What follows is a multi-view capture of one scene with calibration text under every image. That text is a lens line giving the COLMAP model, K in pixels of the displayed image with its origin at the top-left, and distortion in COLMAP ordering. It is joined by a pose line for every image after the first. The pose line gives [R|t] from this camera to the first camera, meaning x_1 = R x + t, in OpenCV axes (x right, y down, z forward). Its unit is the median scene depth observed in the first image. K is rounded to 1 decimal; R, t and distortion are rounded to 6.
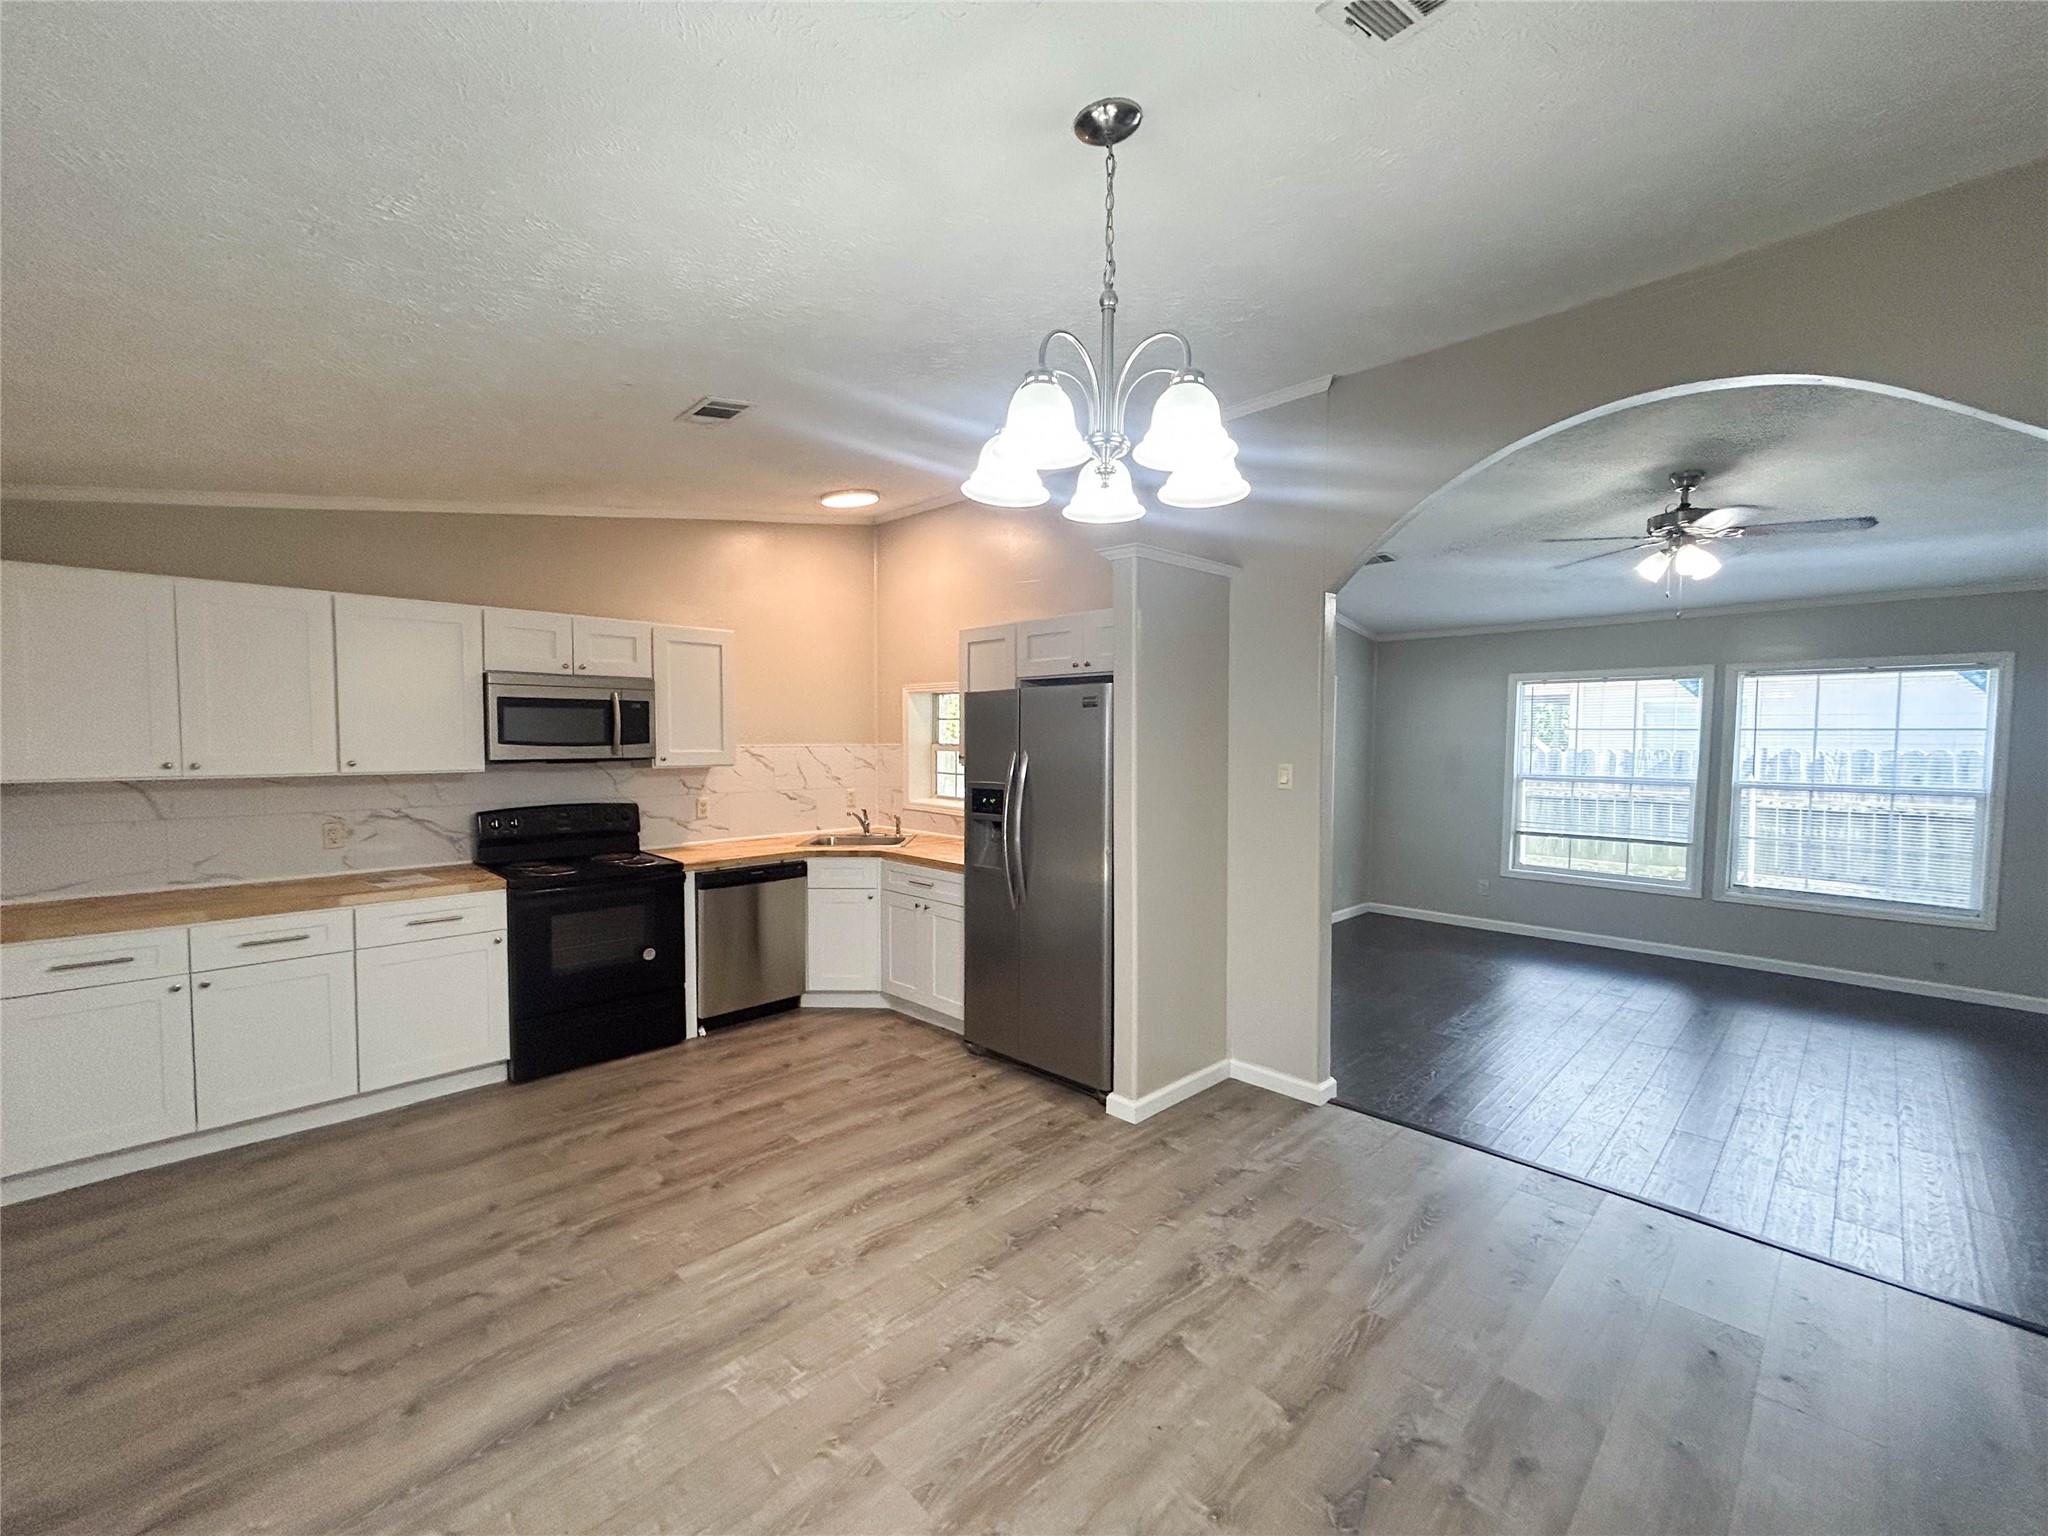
lens RADIAL K [[837.1, 0, 1022.0], [0, 837.1, 771.1], [0, 0, 1]] dist [-0.001218, -0.000291]
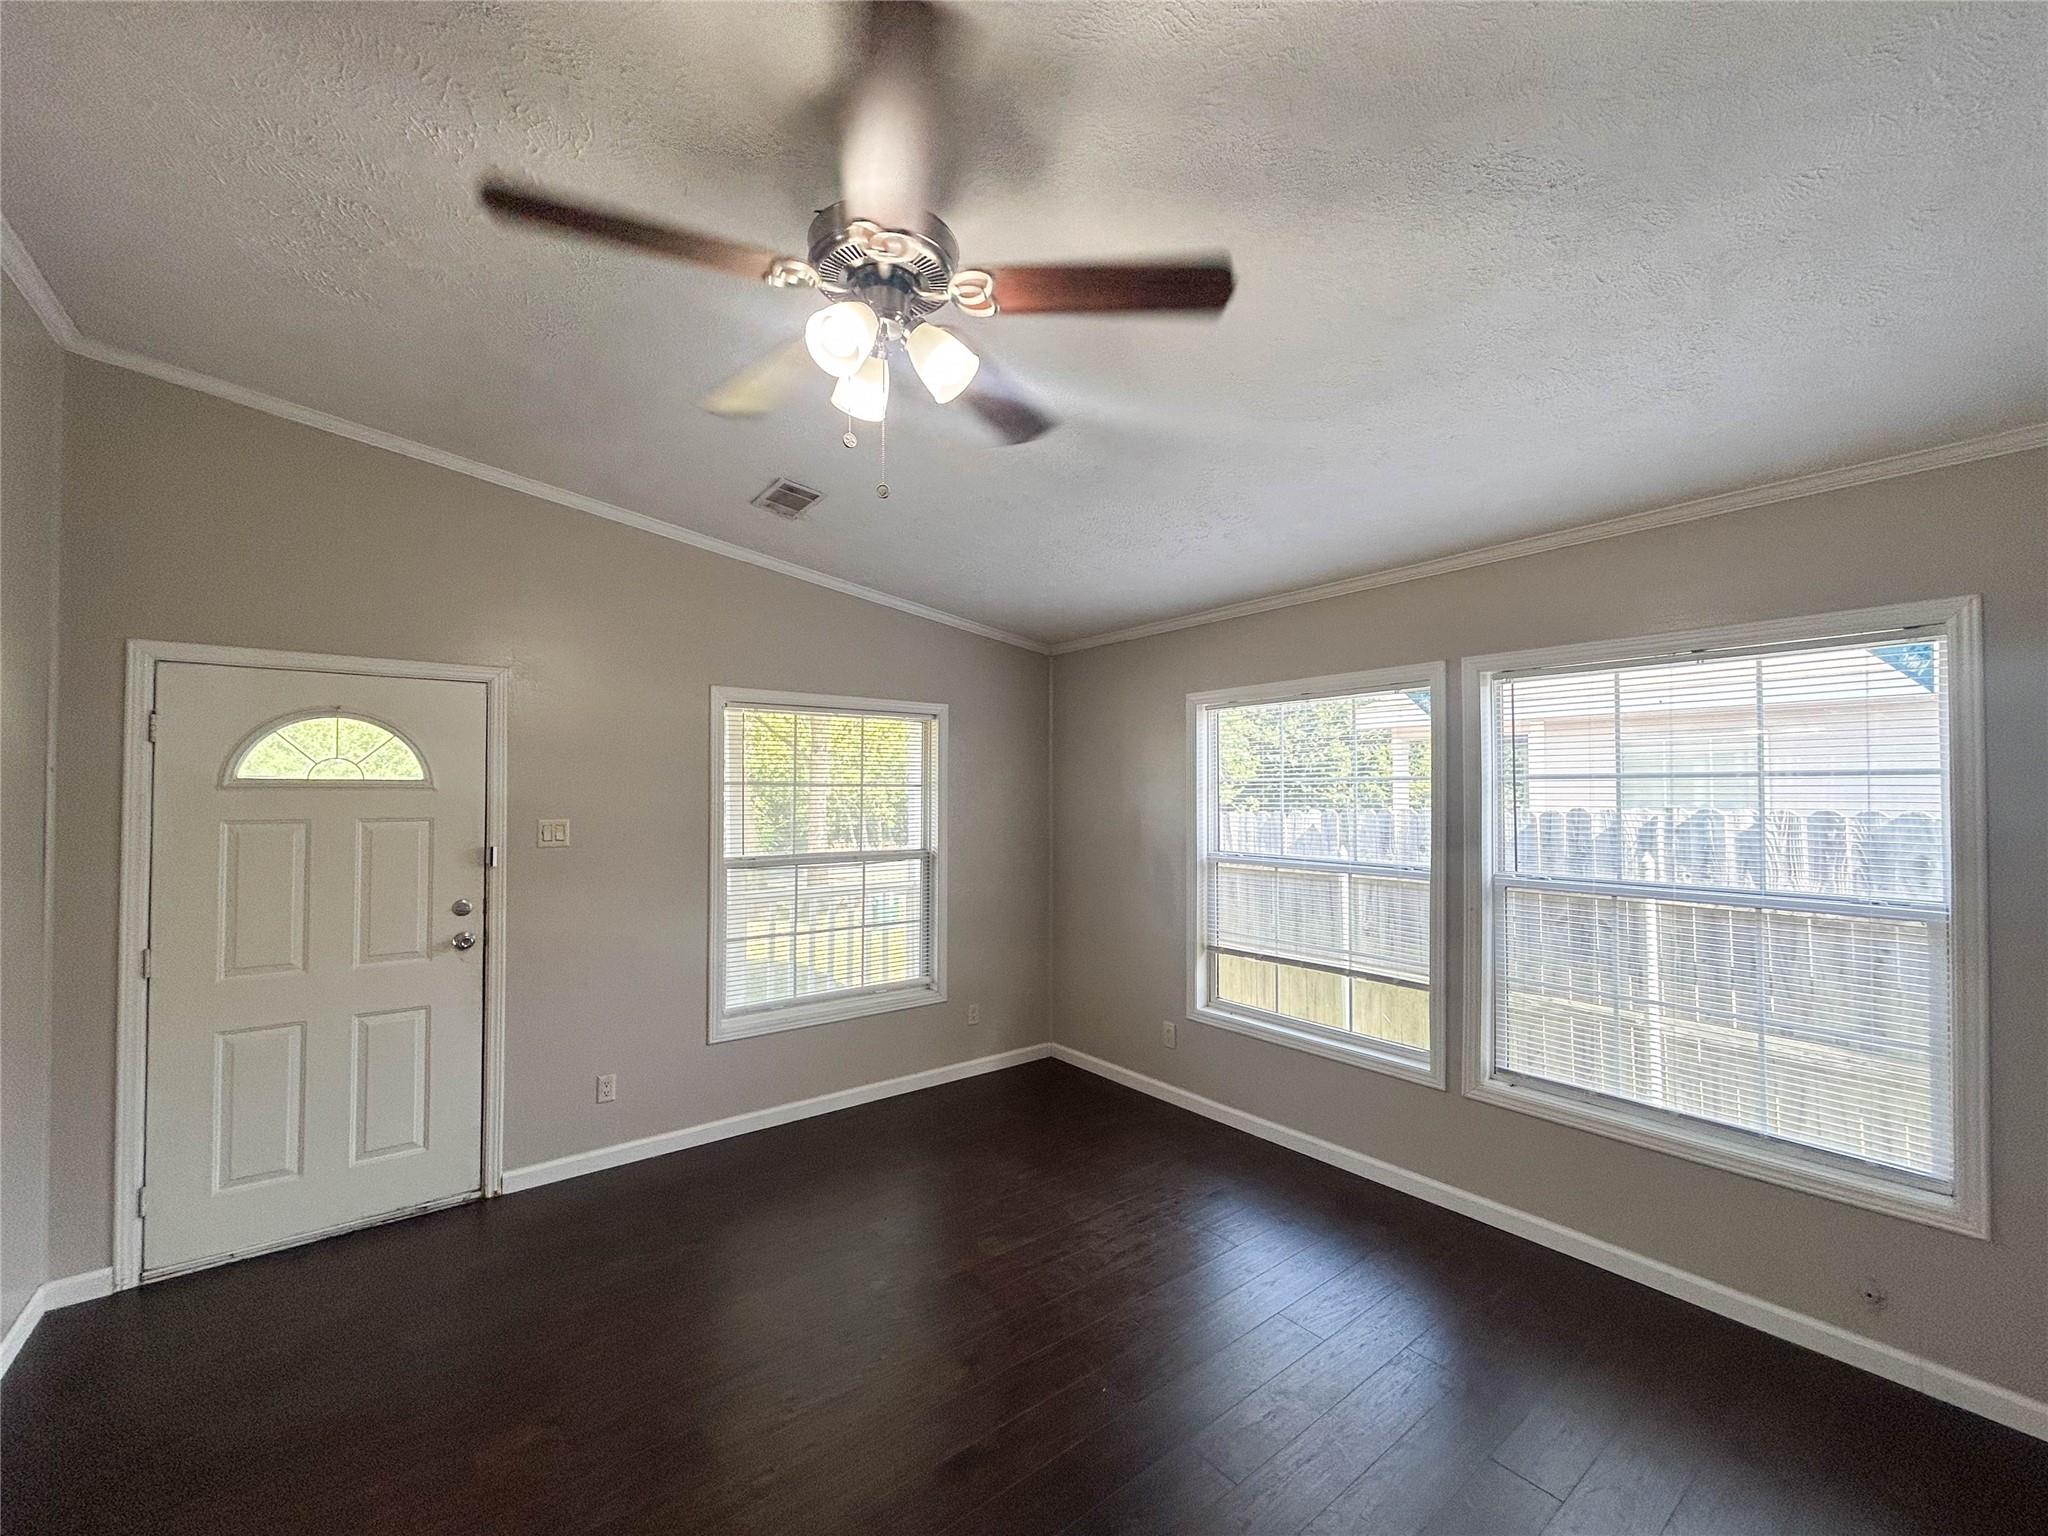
lens RADIAL K [[826.7, 0, 1055.8], [0, 826.7, 761.6], [0, 0, 1]] dist [0.001504, 0.000210]
pose [[0.995483, -0.012471, -0.094118, 0.620919], [0.004261, 0.996205, -0.086932, -0.013277], [0.094845, 0.086138, 0.991758, 0.435082]]
